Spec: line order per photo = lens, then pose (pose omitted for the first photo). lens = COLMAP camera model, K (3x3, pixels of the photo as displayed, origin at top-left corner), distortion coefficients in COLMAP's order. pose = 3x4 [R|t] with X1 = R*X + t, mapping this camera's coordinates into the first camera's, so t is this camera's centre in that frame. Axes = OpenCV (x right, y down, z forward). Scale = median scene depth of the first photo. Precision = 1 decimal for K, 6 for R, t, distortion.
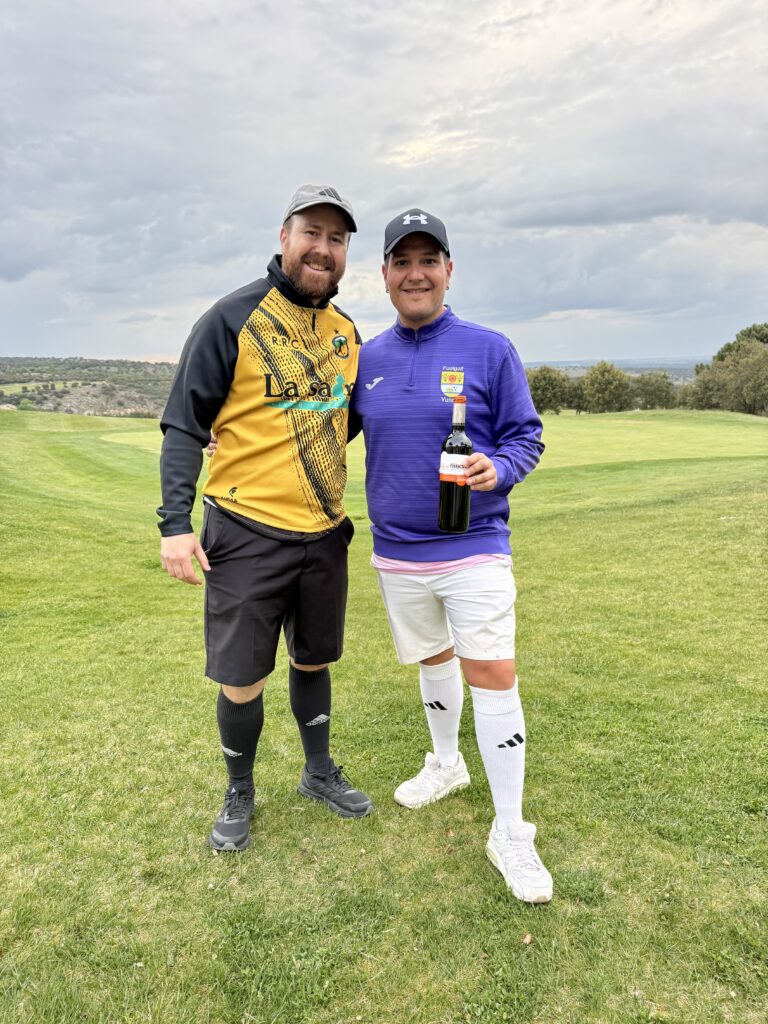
lens RADIAL K [[717.1, 0, 385.5], [0, 717.1, 510.7], [0, 0, 1]] dist [0.031626, -0.041789]
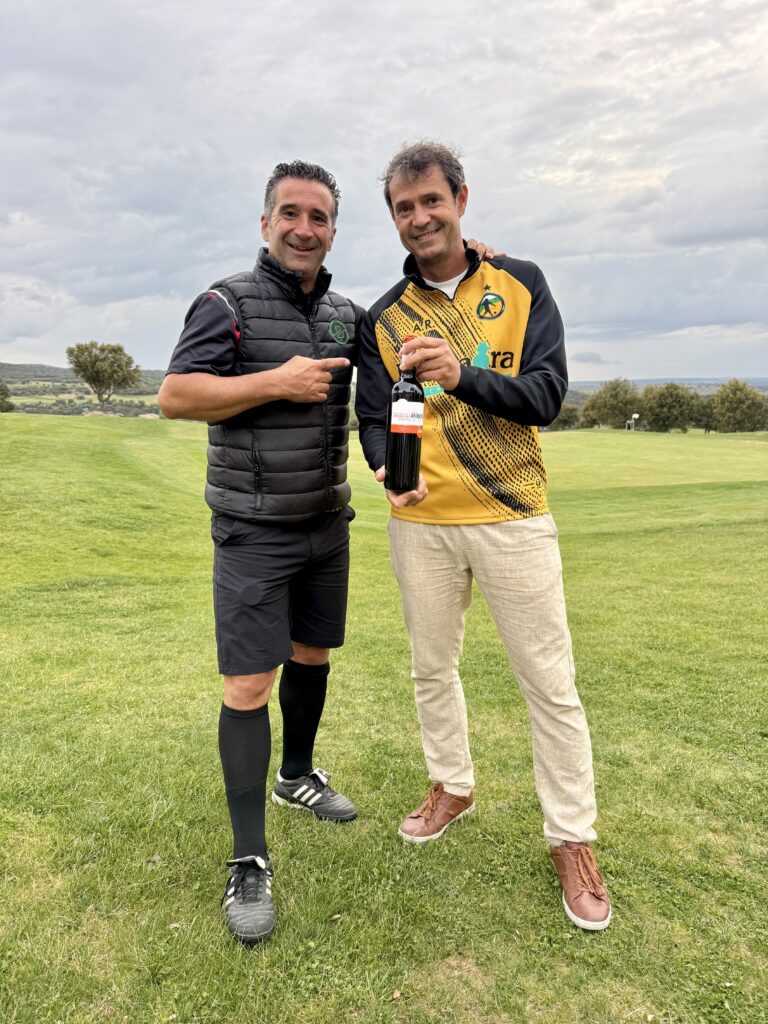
lens RADIAL K [[717.1, 0, 383.3], [0, 717.1, 505.3], [0, 0, 1]] dist [0.031626, -0.041789]
pose [[0.986291, 0.038182, -0.160537, 0.006360], [-0.042556, 0.998808, -0.023899, 0.015729], [0.159433, 0.030403, 0.986740, -0.091048]]
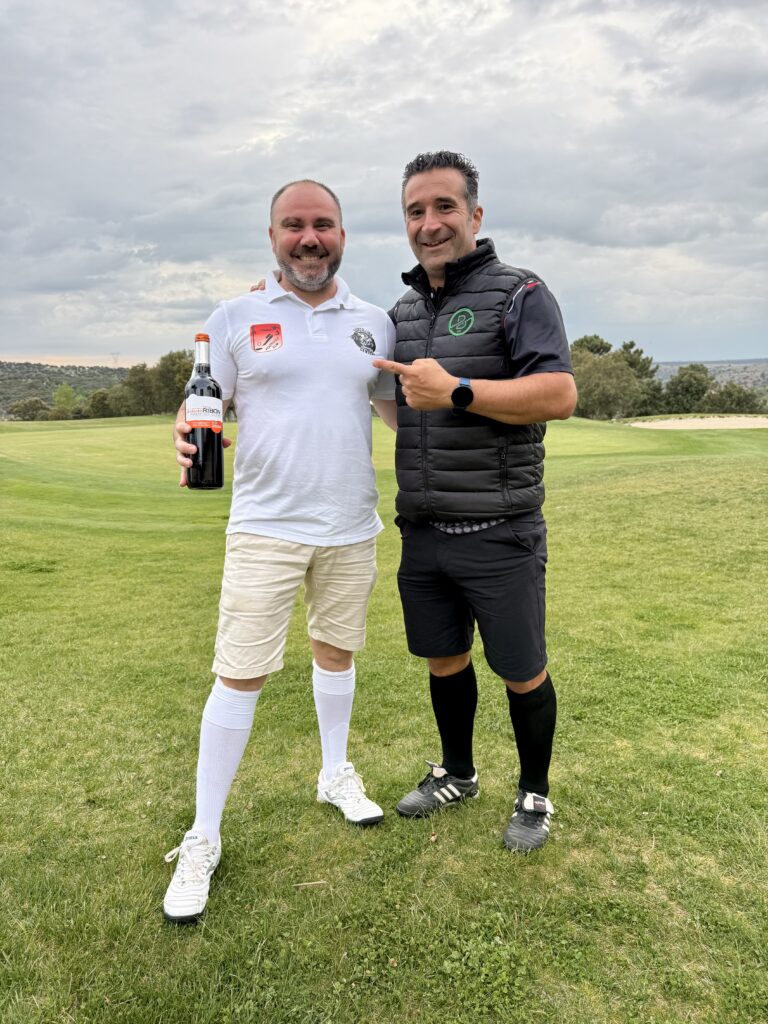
lens RADIAL K [[717.1, 0, 381.5], [0, 717.1, 504.0], [0, 0, 1]] dist [0.031626, -0.041789]
pose [[0.981580, -0.021439, 0.189846, -0.015777], [0.024013, 0.999648, -0.011265, 0.009988], [-0.189538, 0.015616, 0.981749, -0.045269]]
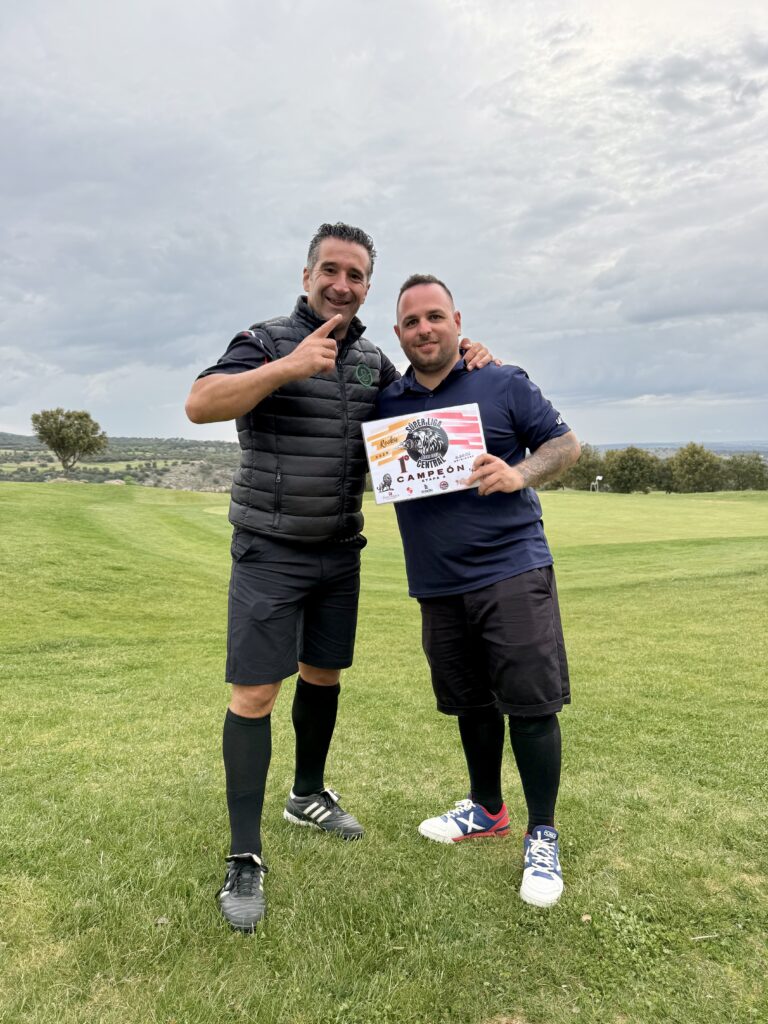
lens RADIAL K [[717.1, 0, 389.7], [0, 717.1, 503.5], [0, 0, 1]] dist [0.031626, -0.041789]
pose [[0.993781, 0.013818, -0.110495, -0.007998], [-0.026944, 0.992625, -0.118196, 0.026004], [0.108047, 0.120438, 0.986824, -0.087580]]
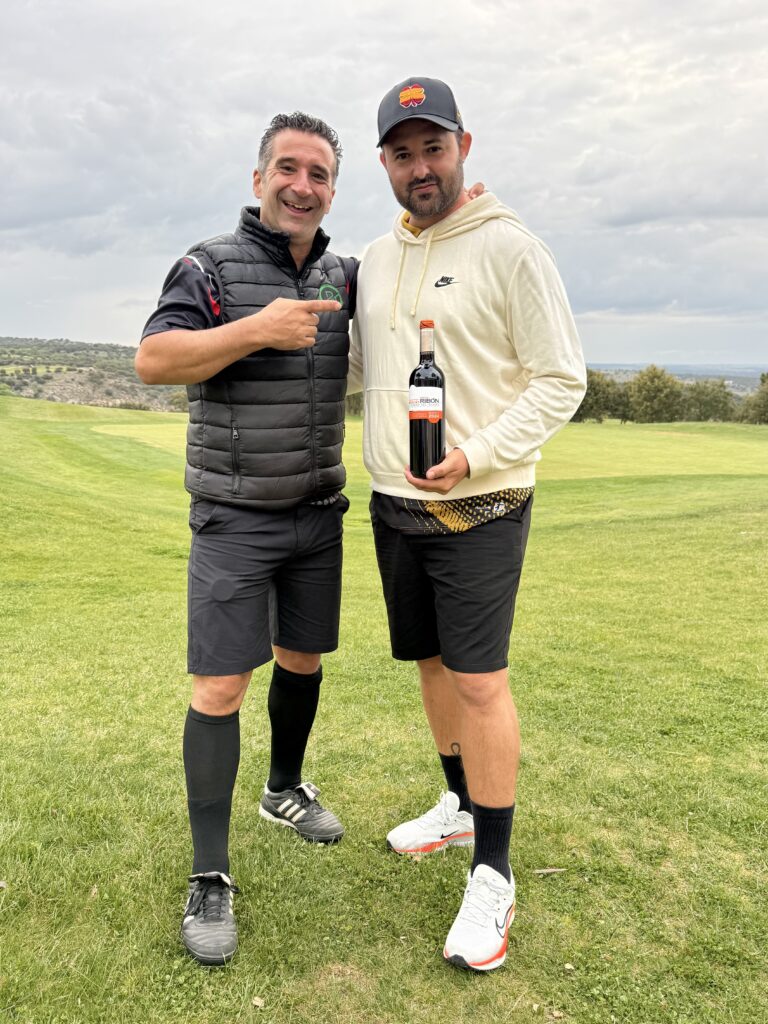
lens RADIAL K [[813.0, 0, 378.5], [0, 813.0, 510.3], [0, 0, 1]] dist [0.090711, -0.137084]
pose [[0.998688, 0.042260, -0.028930, 0.009586], [-0.042797, 0.998918, -0.018179, 0.019008], [0.028131, 0.019393, 0.999416, -0.102034]]
